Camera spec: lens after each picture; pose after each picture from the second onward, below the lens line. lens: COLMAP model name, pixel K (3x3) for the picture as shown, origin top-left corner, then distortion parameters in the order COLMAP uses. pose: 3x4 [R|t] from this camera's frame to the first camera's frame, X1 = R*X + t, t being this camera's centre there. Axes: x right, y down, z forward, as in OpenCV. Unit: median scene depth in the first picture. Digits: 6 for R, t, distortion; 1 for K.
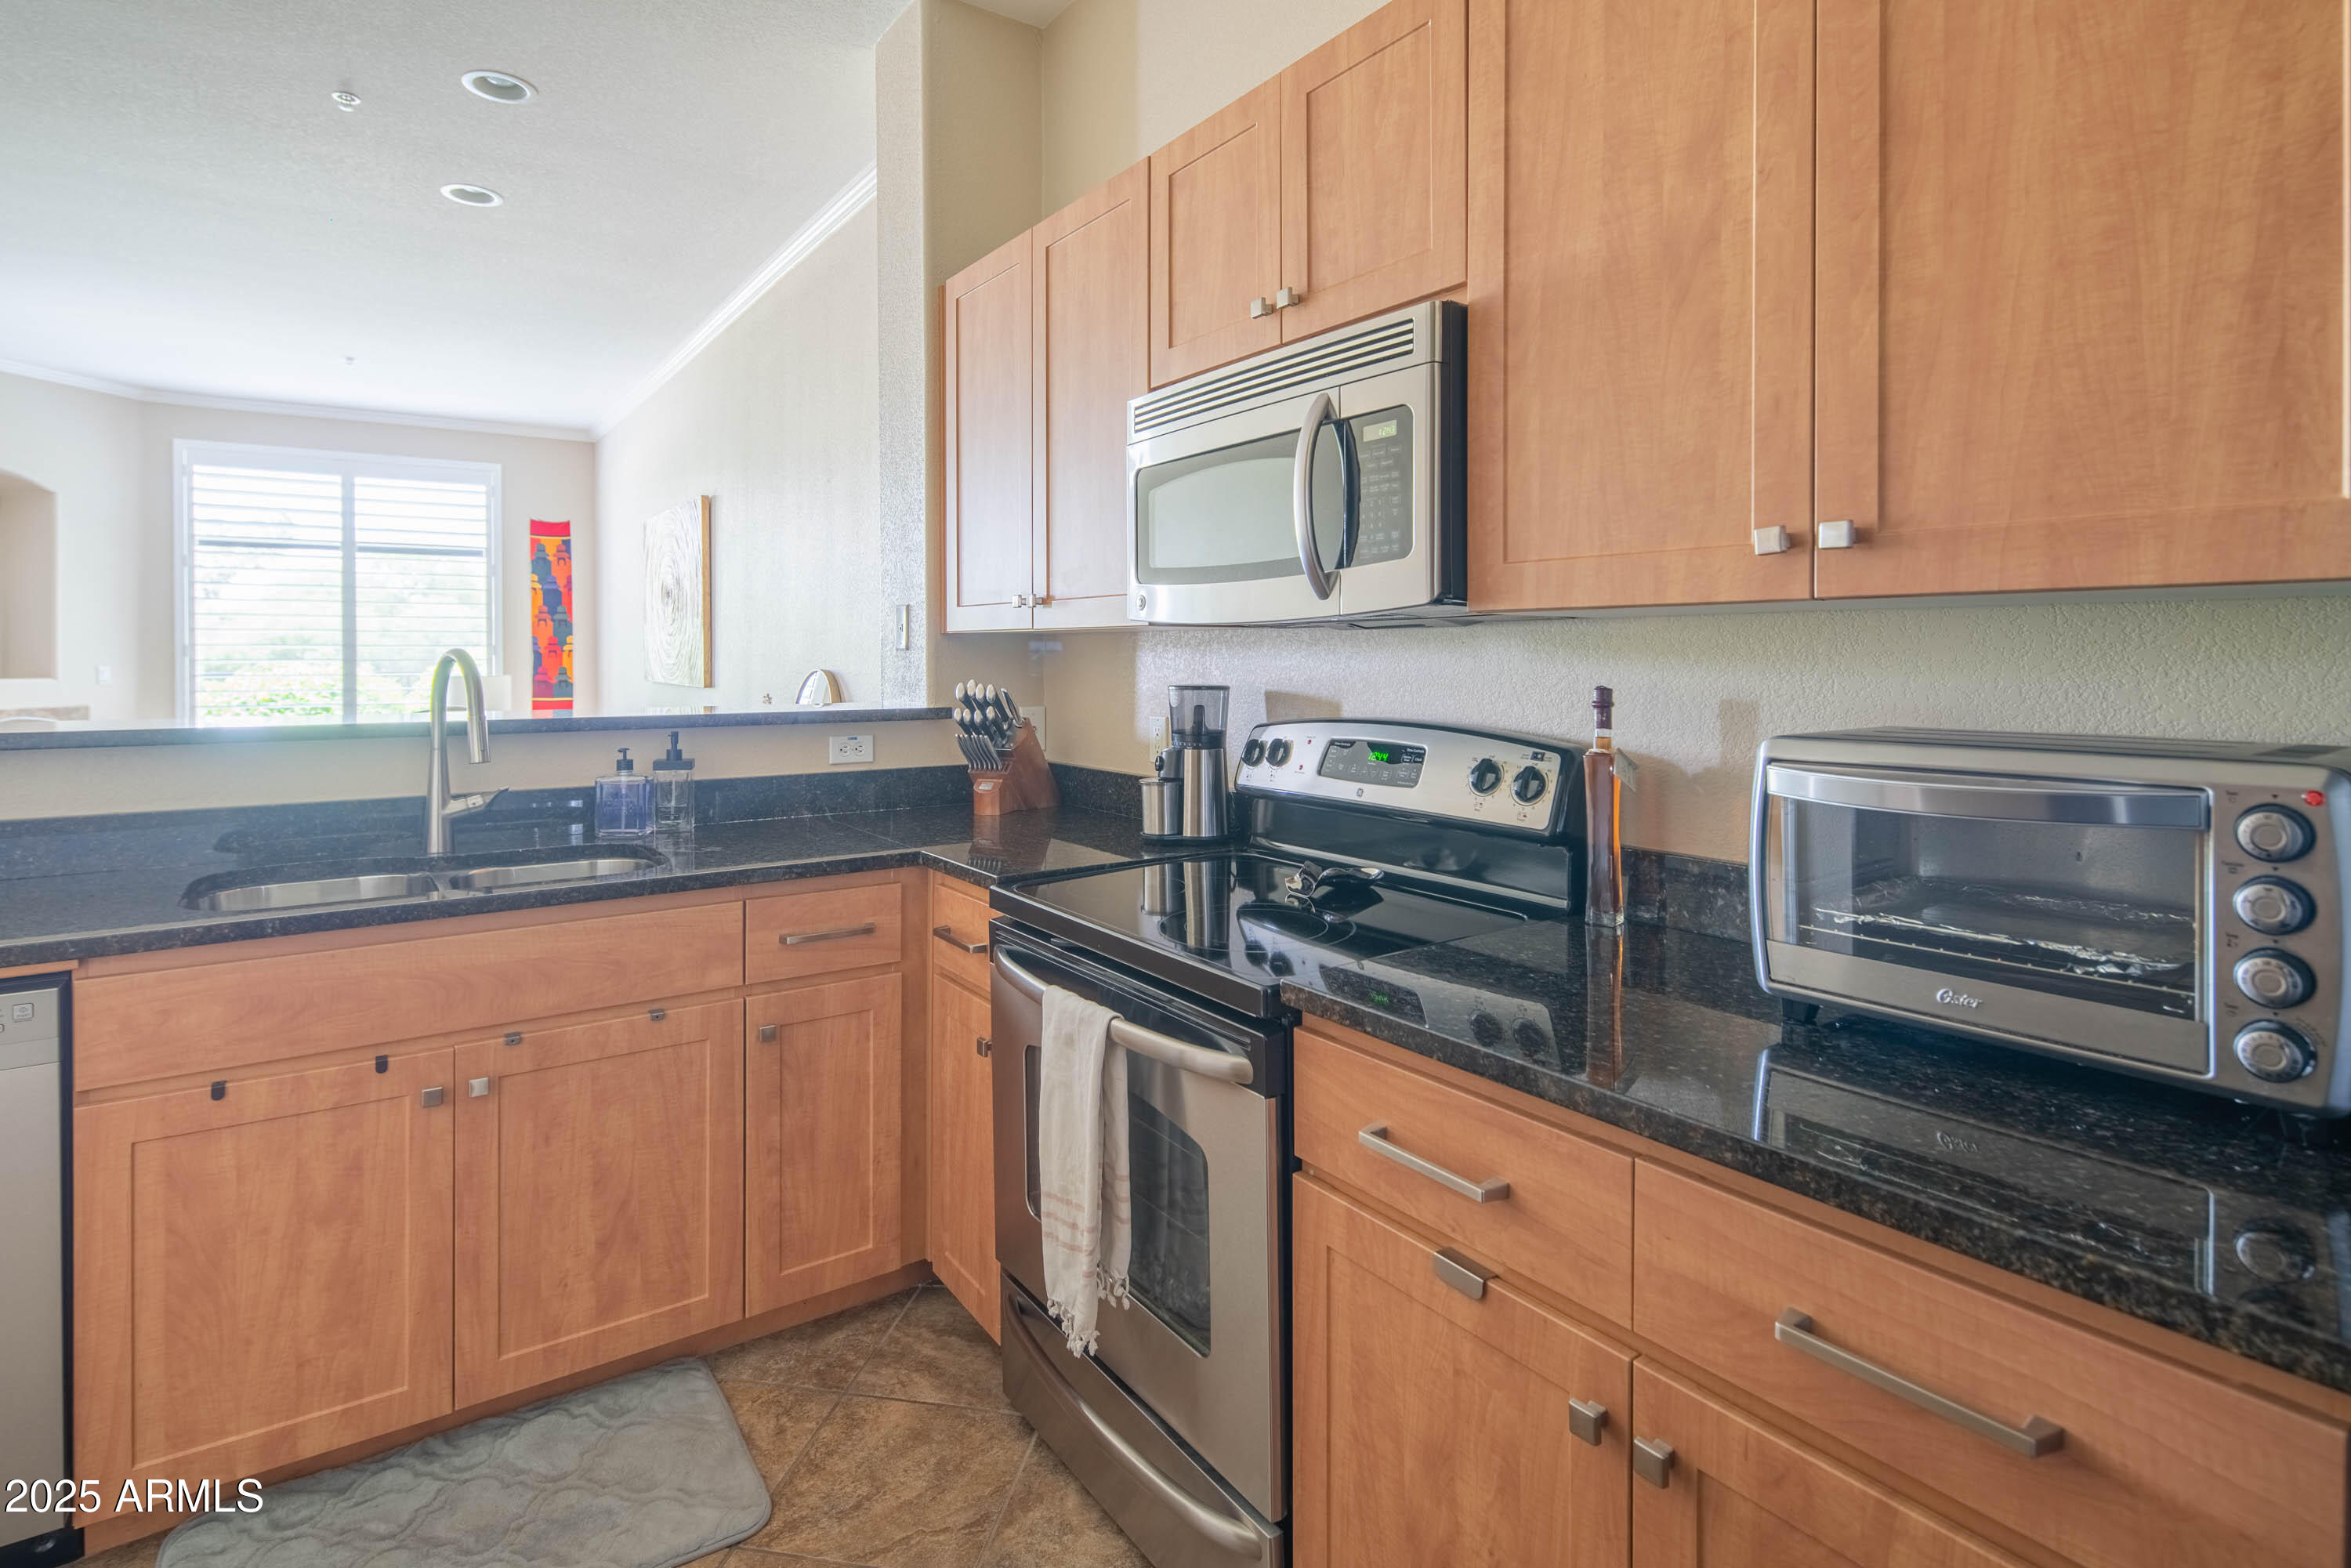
lens RADIAL K [[1163.6, 0, 1147.5], [0, 1163.6, 660.6], [0, 0, 1]] dist [0.006663, -0.004256]
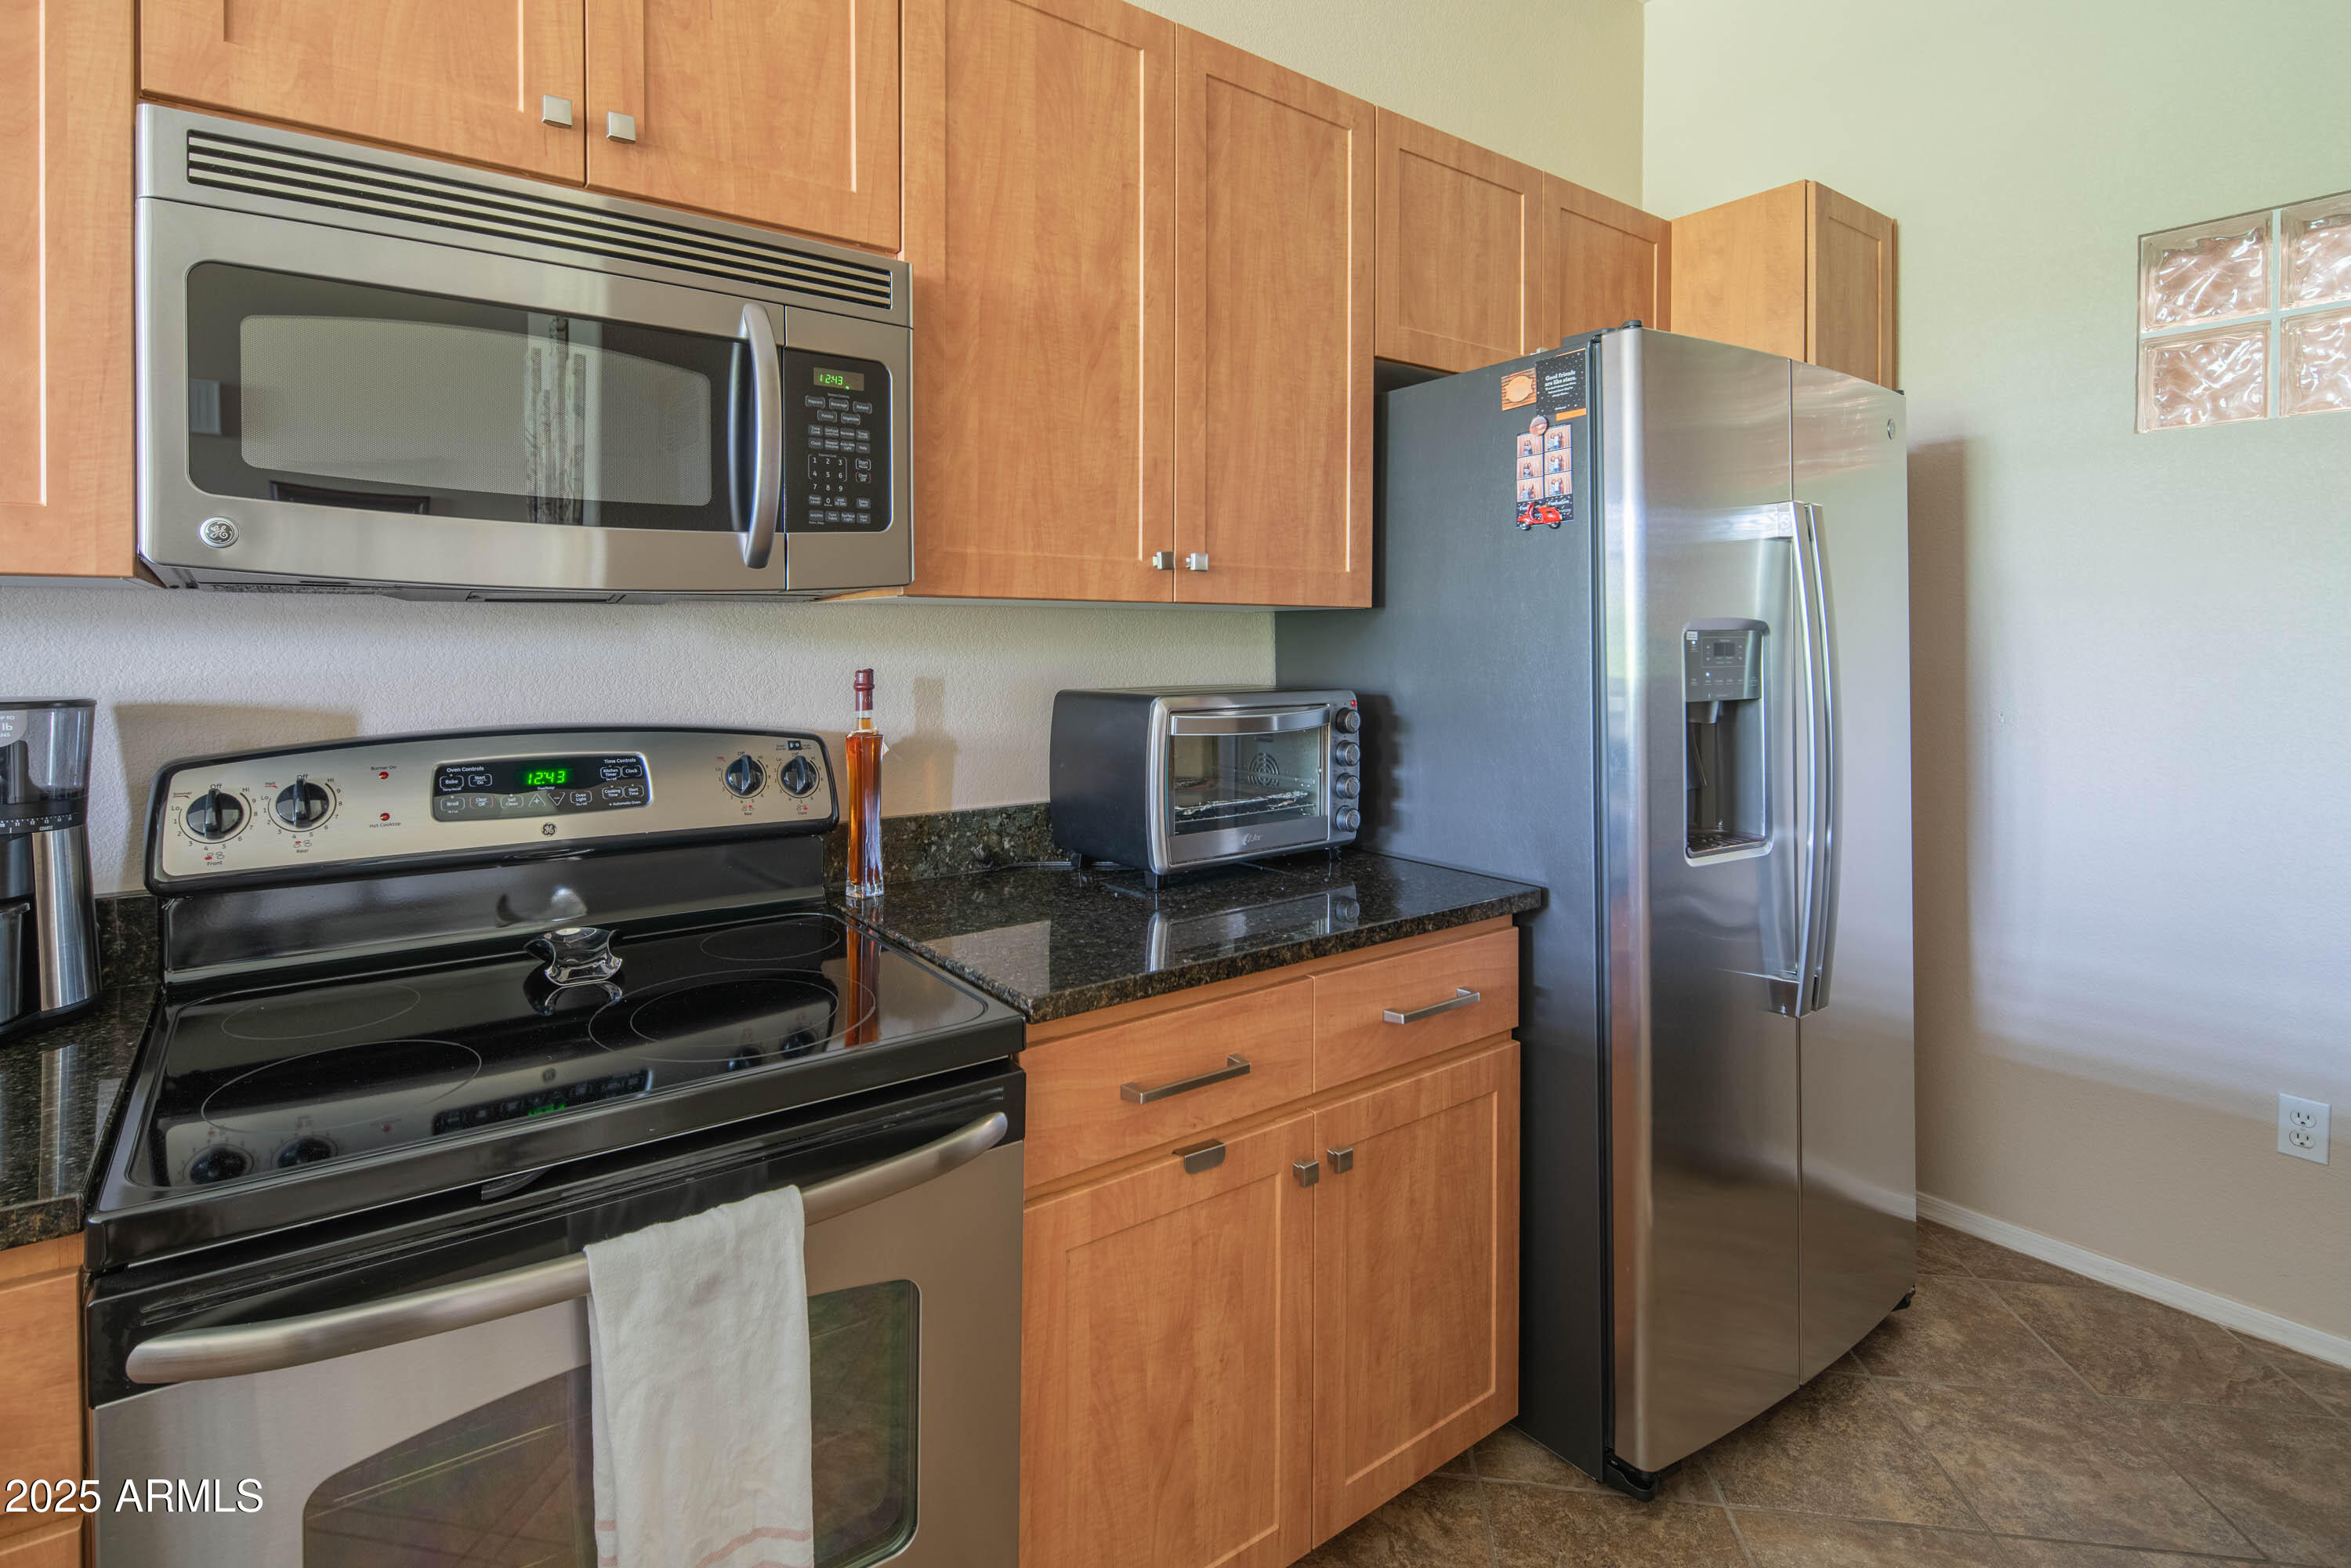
lens RADIAL K [[1161.1, 0, 1122.8], [0, 1161.1, 651.7], [0, 0, 1]] dist [-0.000840, -0.000928]
pose [[-0.031056, -0.010150, 0.999466, -0.537927], [0.001864, 0.999946, 0.010213, -0.003060], [-0.999516, 0.002180, -0.031035, 0.656843]]
